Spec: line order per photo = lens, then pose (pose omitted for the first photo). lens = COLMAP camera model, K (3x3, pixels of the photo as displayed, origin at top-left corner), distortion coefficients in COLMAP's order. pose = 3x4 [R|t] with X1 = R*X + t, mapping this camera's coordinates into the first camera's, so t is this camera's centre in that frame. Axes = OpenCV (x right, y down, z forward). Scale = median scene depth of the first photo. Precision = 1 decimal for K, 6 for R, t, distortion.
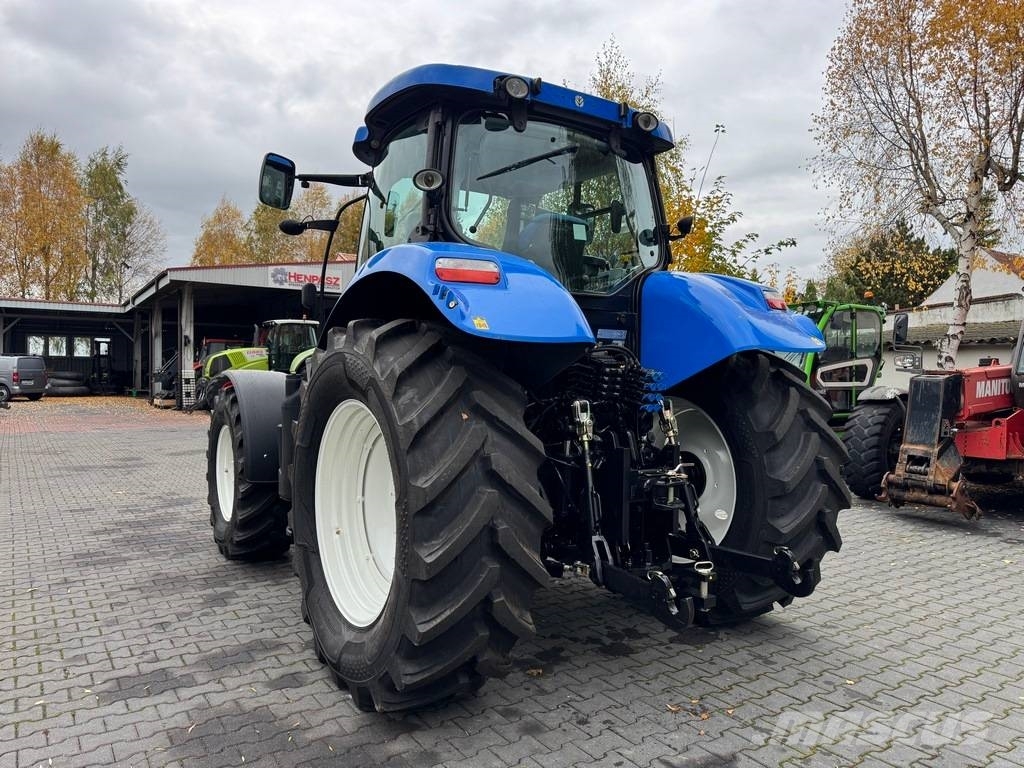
lens RADIAL K [[732.0, 0, 512.5], [0, 732.0, 382.7], [0, 0, 1]] dist [0.026873, -0.032233]
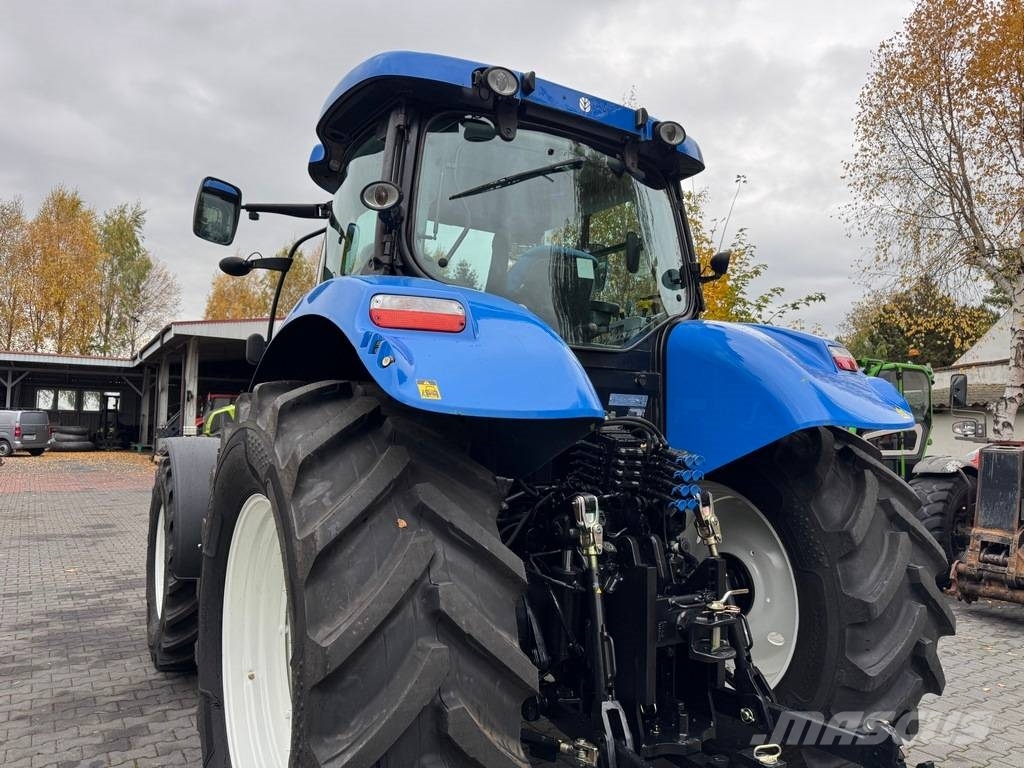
lens RADIAL K [[736.2, 0, 508.8], [0, 736.2, 366.5], [0, 0, 1]] dist [0.017027, -0.005394]
pose [[0.999614, 0.005994, -0.027128, 0.030138], [-0.008626, 0.995150, -0.097993, -0.024765], [0.026409, 0.098189, 0.994817, 0.220766]]
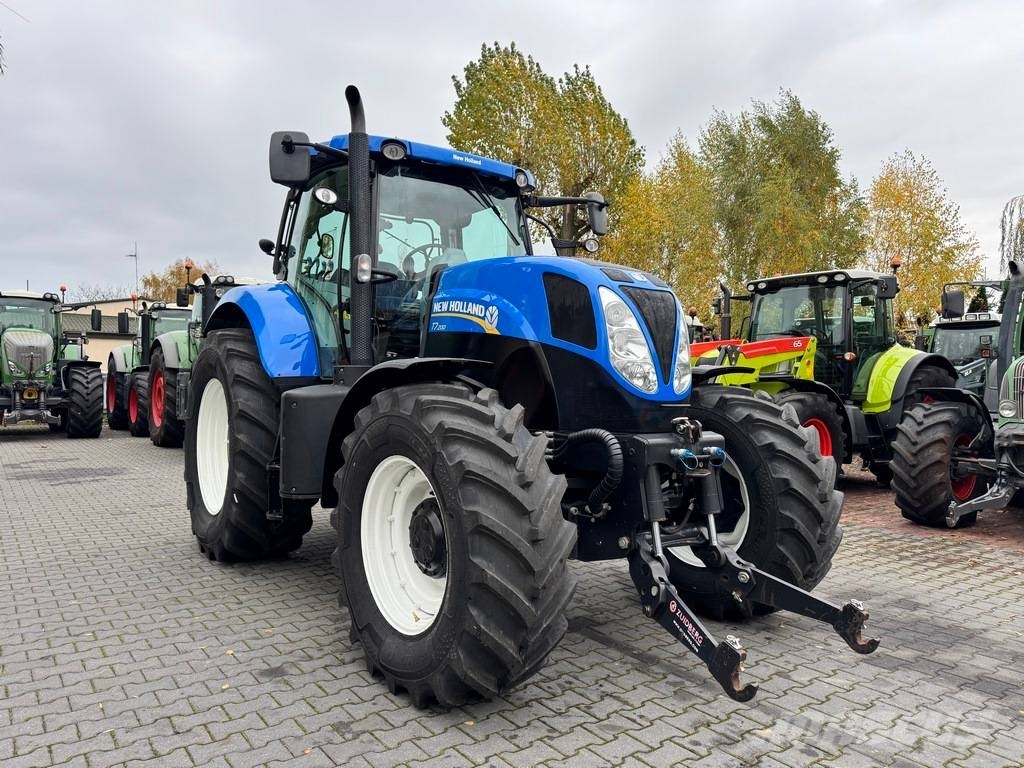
lens RADIAL K [[708.7, 0, 521.6], [0, 708.7, 383.0], [0, 0, 1]] dist [0.027977, -0.037788]
pose [[-0.997736, -0.030087, -0.060141, -0.147317], [-0.030681, 0.999489, 0.008978, 0.000347], [0.059841, 0.010803, -0.998149, 2.454838]]
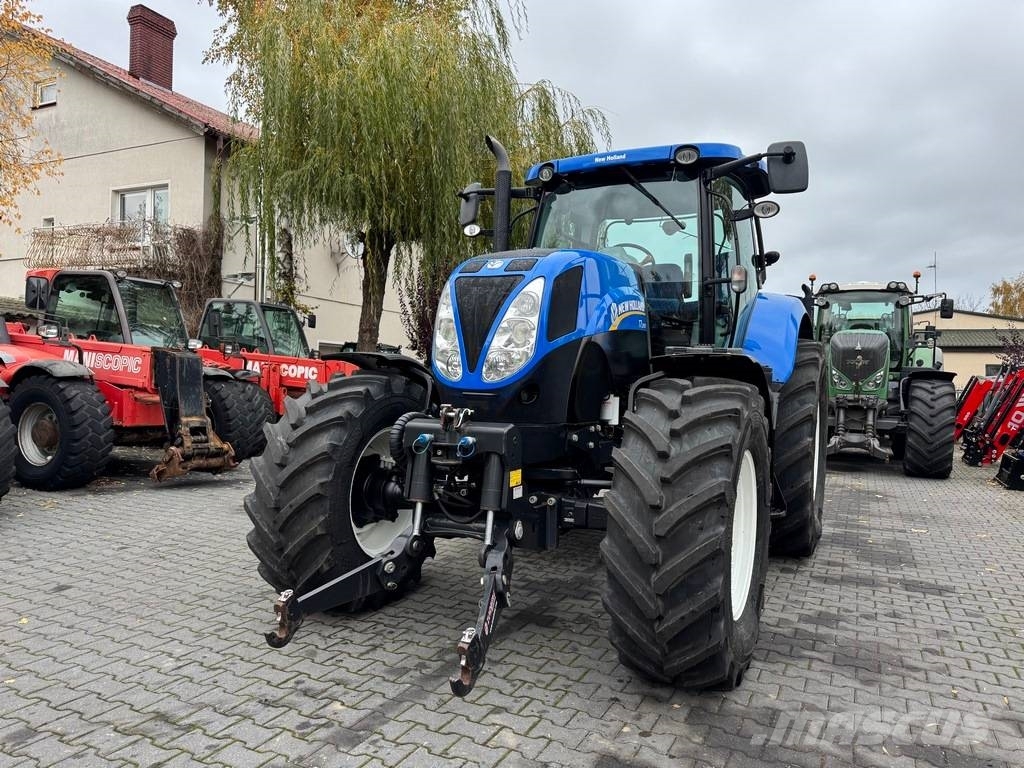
lens RADIAL K [[726.0, 0, 526.7], [0, 726.0, 382.1], [0, 0, 1]] dist [0.039089, -0.049006]
pose [[-0.515666, -0.032197, 0.856184, -1.101741], [-0.026936, 0.999409, 0.021360, -0.003719], [-0.856366, -0.012047, -0.516229, 2.018978]]
